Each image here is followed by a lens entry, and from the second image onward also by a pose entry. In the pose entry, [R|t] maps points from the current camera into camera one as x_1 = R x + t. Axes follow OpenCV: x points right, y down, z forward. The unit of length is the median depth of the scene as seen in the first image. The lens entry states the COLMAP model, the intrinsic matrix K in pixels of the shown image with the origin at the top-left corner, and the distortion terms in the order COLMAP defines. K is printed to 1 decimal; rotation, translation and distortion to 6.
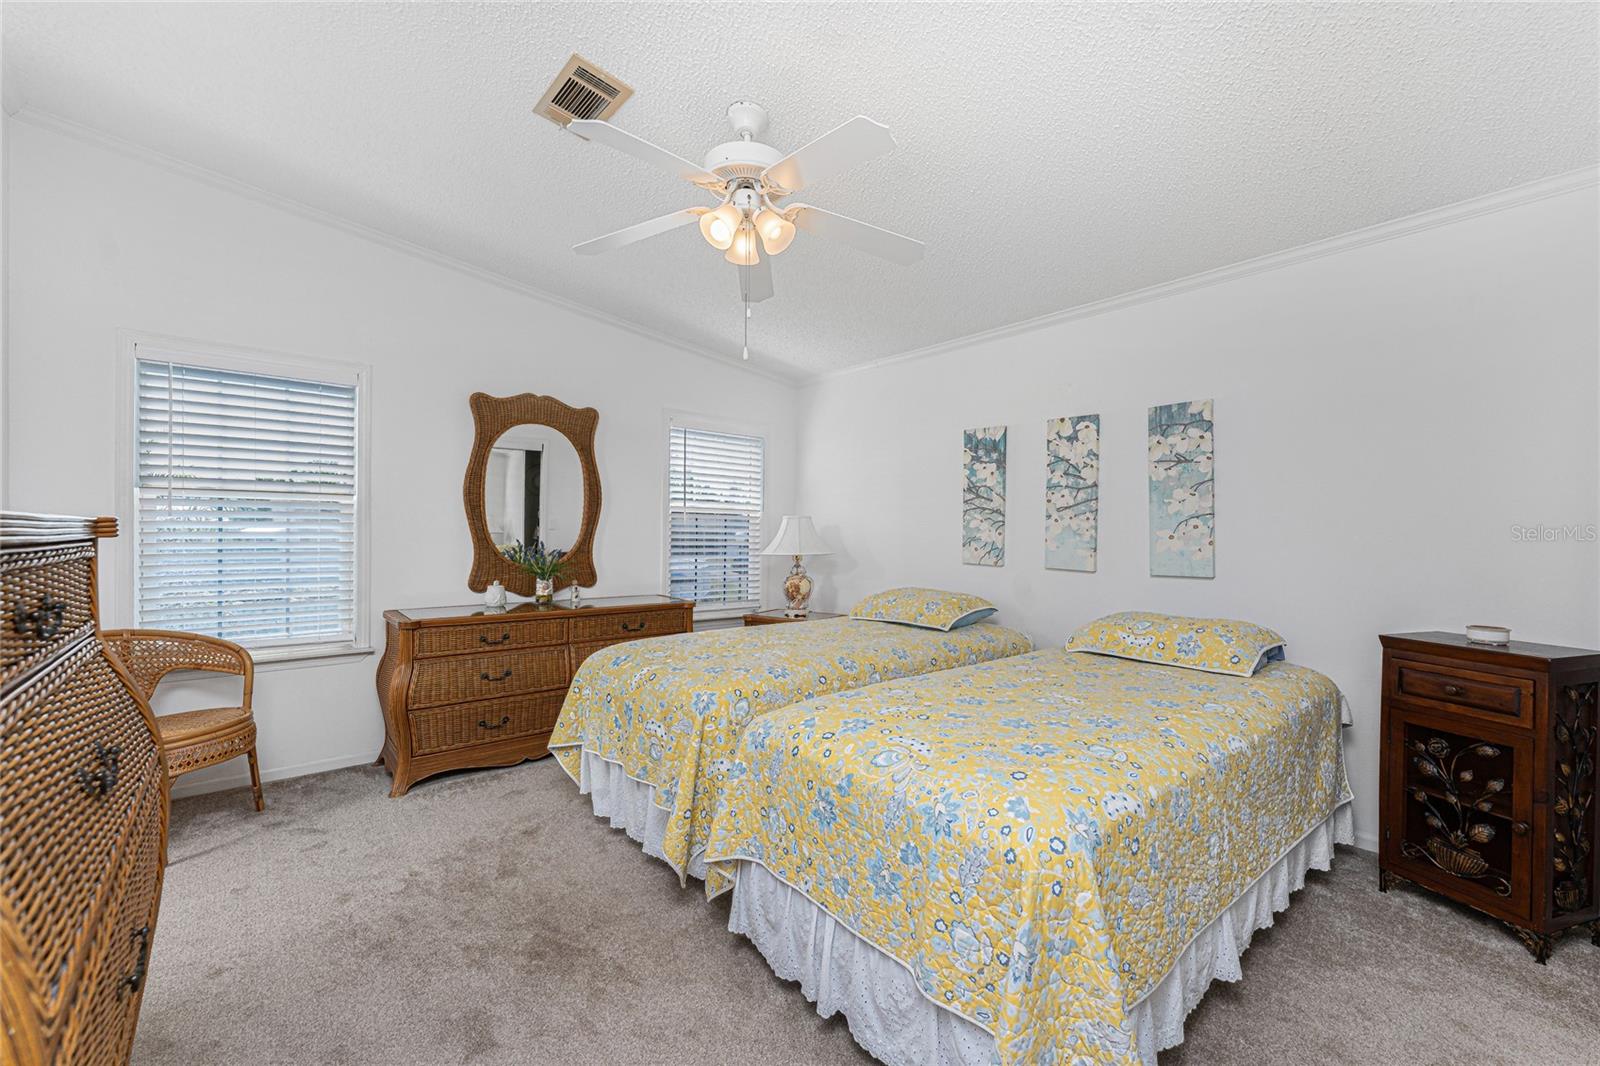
lens RADIAL K [[641.1, 0, 786.9], [0, 641.1, 533.8], [0, 0, 1]] dist [-0.009605, 0.000881]
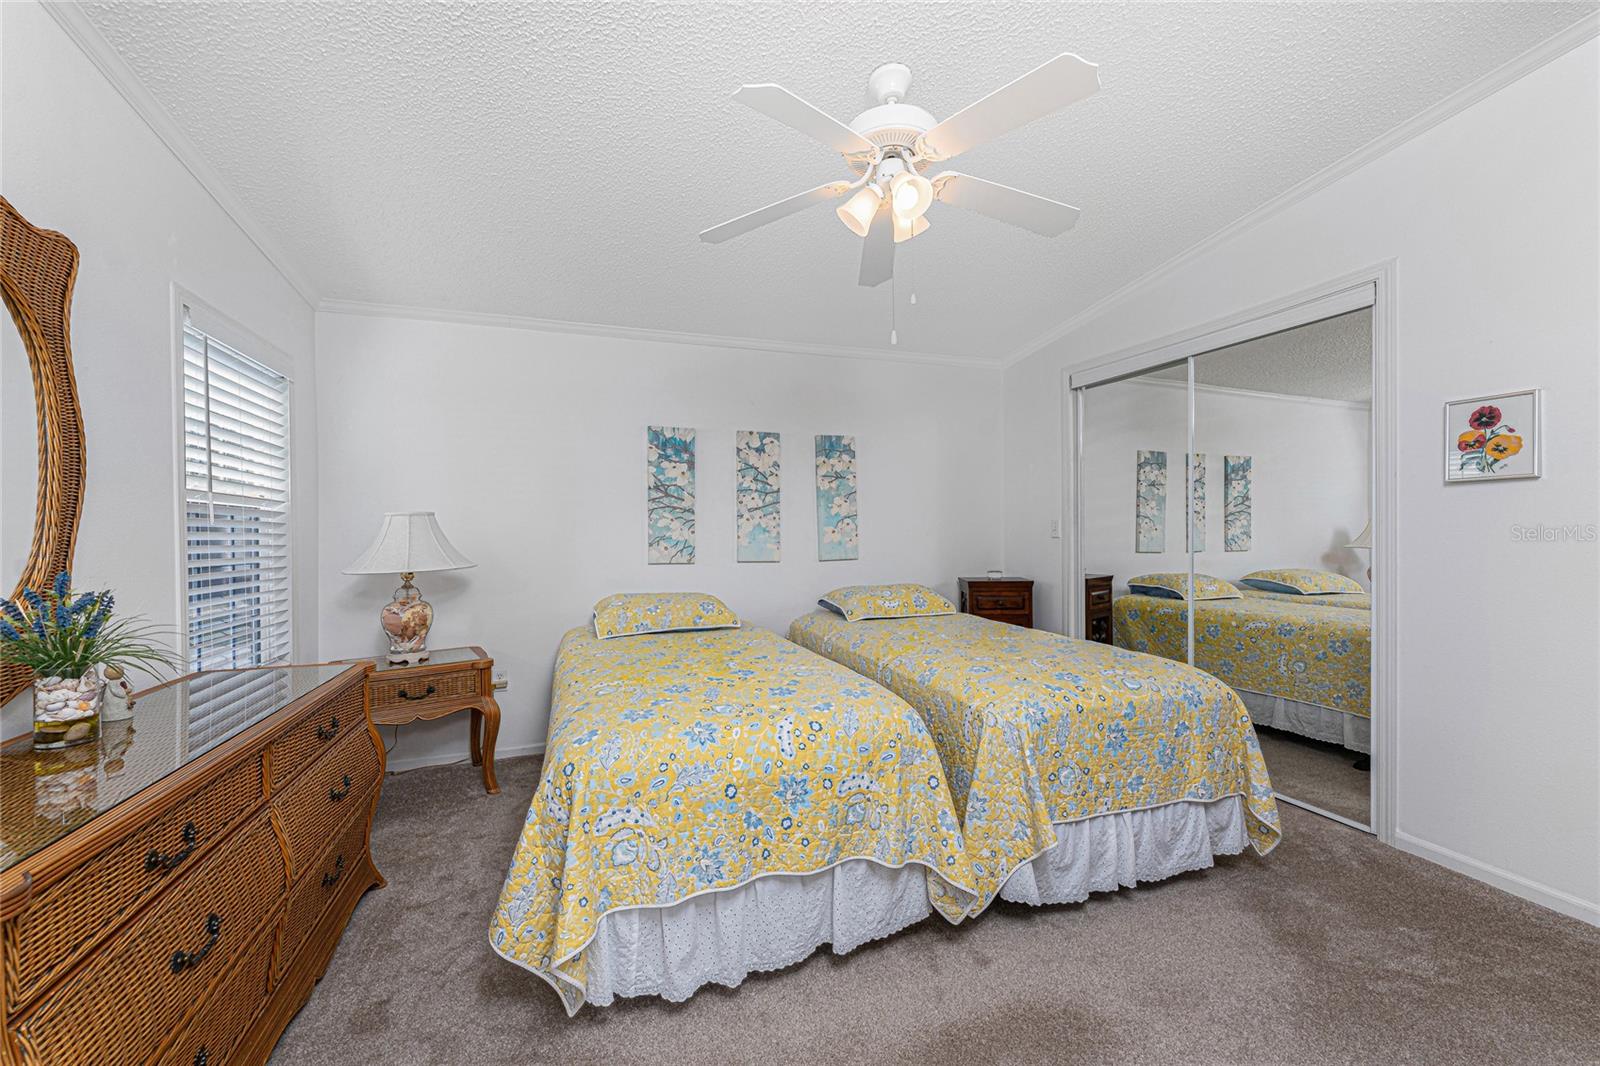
lens RADIAL K [[641.1, 0, 809.2], [0, 641.1, 524.1], [0, 0, 1]] dist [-0.009605, 0.000881]
pose [[0.334201, -0.007850, 0.942469, -0.621088], [0.016450, 0.999862, 0.002495, -0.013426], [-0.942358, 0.014670, 0.334284, 0.506315]]
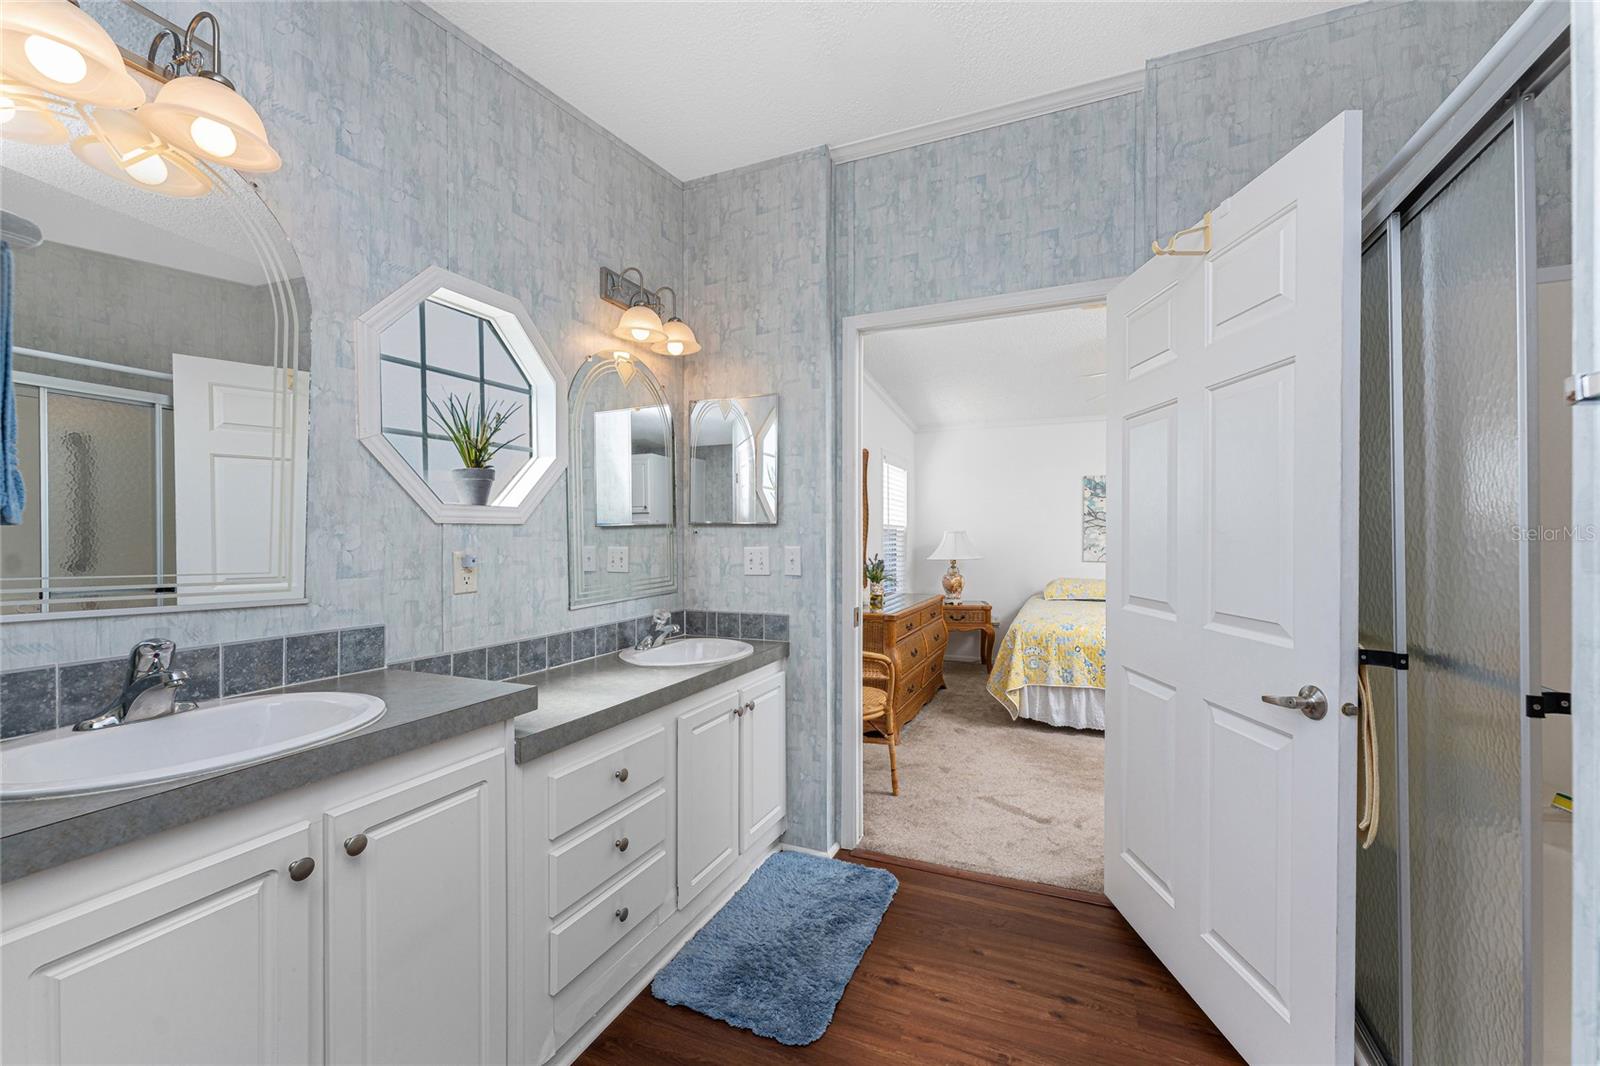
lens RADIAL K [[641.1, 0, 797.5], [0, 641.1, 538.0], [0, 0, 1]] dist [-0.009605, 0.000881]
pose [[0.894507, -0.006204, 0.447010, -1.167278], [0.008187, 0.999963, -0.002505, -0.014049], [-0.446978, 0.005901, 0.894525, -0.086567]]
